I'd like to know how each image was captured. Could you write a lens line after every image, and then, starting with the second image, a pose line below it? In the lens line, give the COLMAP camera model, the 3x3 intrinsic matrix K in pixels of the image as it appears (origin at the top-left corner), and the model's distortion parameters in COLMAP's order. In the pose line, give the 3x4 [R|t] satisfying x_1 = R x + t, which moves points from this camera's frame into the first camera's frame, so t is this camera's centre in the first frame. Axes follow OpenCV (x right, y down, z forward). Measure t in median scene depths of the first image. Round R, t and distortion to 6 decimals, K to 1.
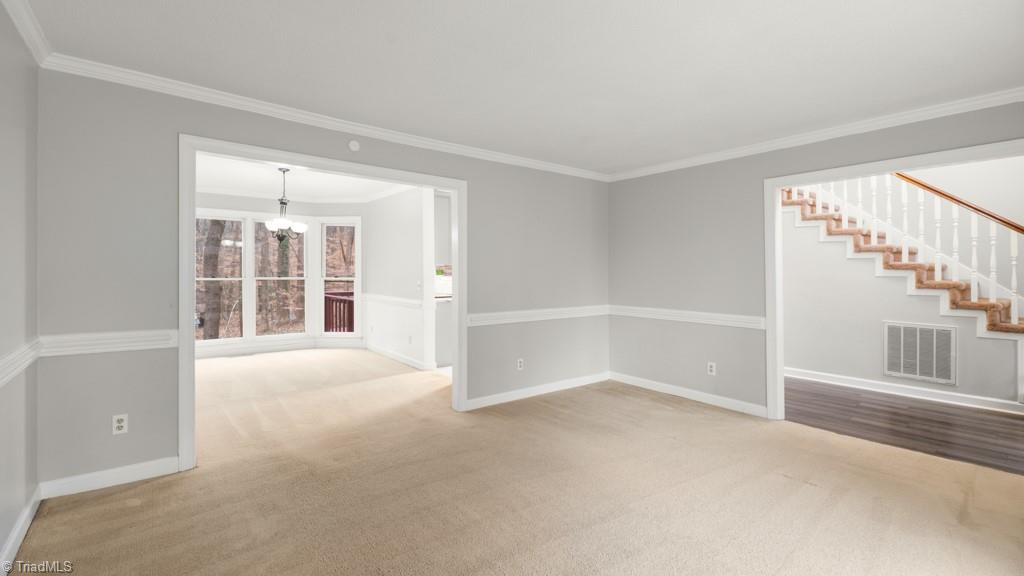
lens RADIAL K [[469.9, 0, 523.4], [0, 469.9, 273.5], [0, 0, 1]] dist [0.005732, -0.003424]
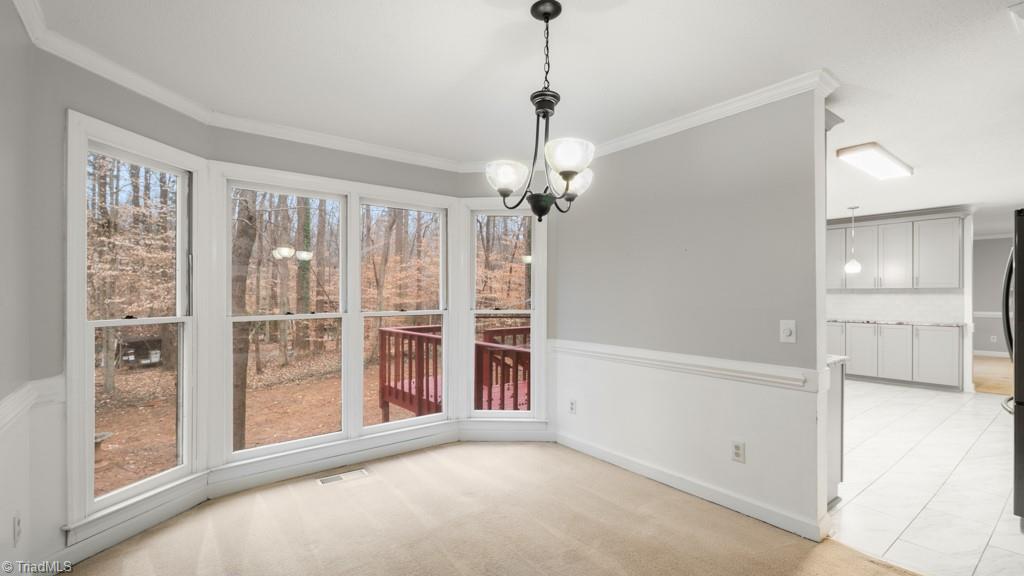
lens RADIAL K [[445.9, 0, 507.9], [0, 445.9, 291.3], [0, 0, 1]] dist [0.007720, -0.007637]
pose [[0.999996, 0.000524, 0.002599, -0.386635], [-0.000479, 0.999848, -0.017411, -0.003529], [-0.002608, 0.017410, 0.999845, 0.484827]]
